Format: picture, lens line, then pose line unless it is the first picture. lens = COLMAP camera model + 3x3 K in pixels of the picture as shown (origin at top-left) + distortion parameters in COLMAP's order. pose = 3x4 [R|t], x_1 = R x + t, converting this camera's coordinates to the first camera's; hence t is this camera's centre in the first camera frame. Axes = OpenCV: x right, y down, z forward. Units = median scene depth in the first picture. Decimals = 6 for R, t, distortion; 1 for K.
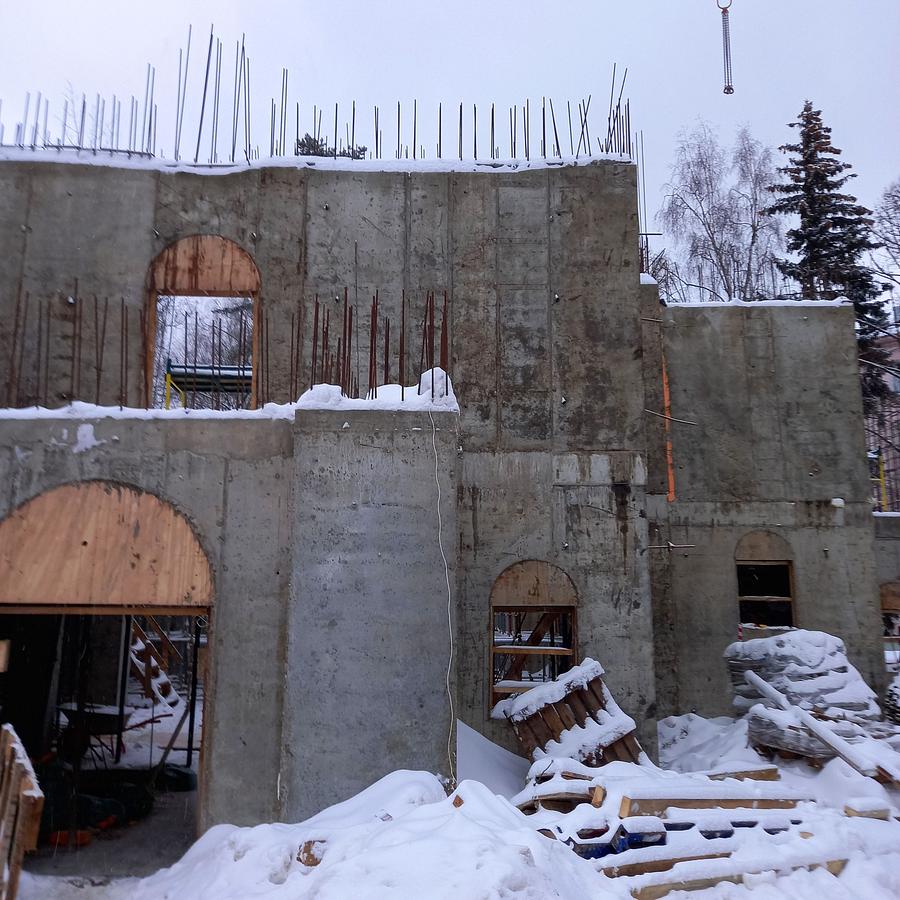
lens RADIAL K [[857.0, 0, 450.3], [0, 857.0, 451.5], [0, 0, 1]] dist [0.046384, 0.000000]
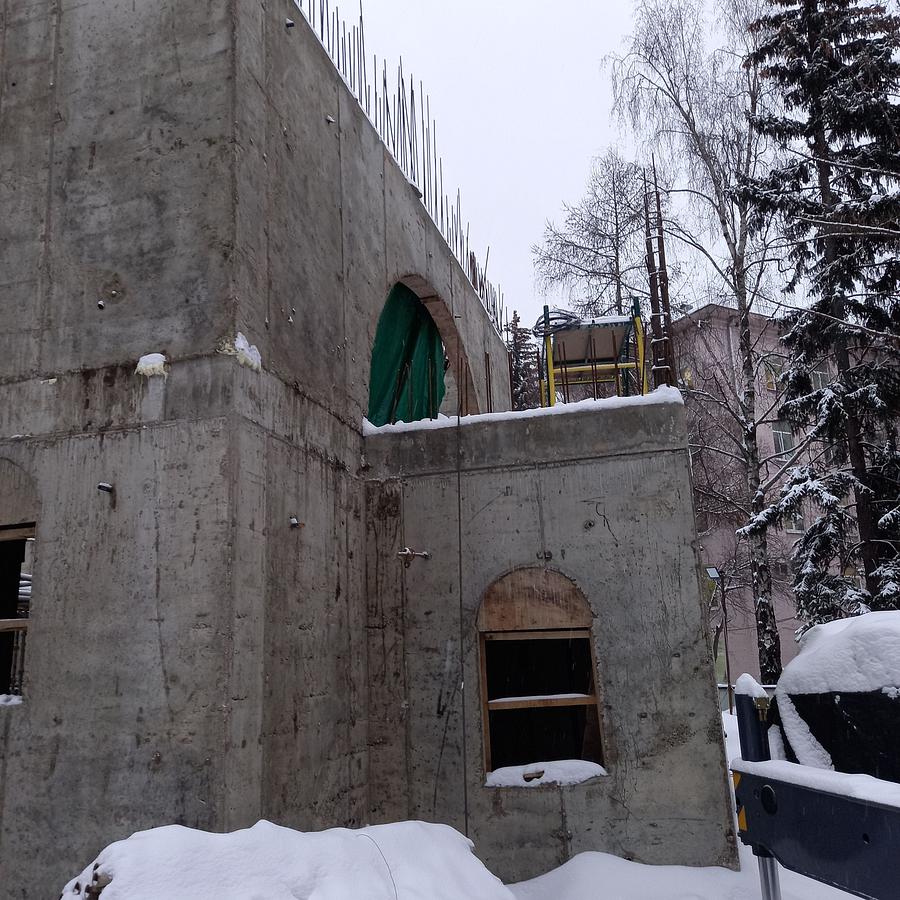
lens RADIAL K [[857.0, 0, 449.9], [0, 857.0, 449.5], [0, 0, 1]] dist [0.046384, 0.000000]
pose [[0.960664, -0.104659, -0.257236, 0.665933], [0.090215, 0.993642, -0.067357, 0.133975], [0.262650, 0.041501, 0.963998, 0.657393]]
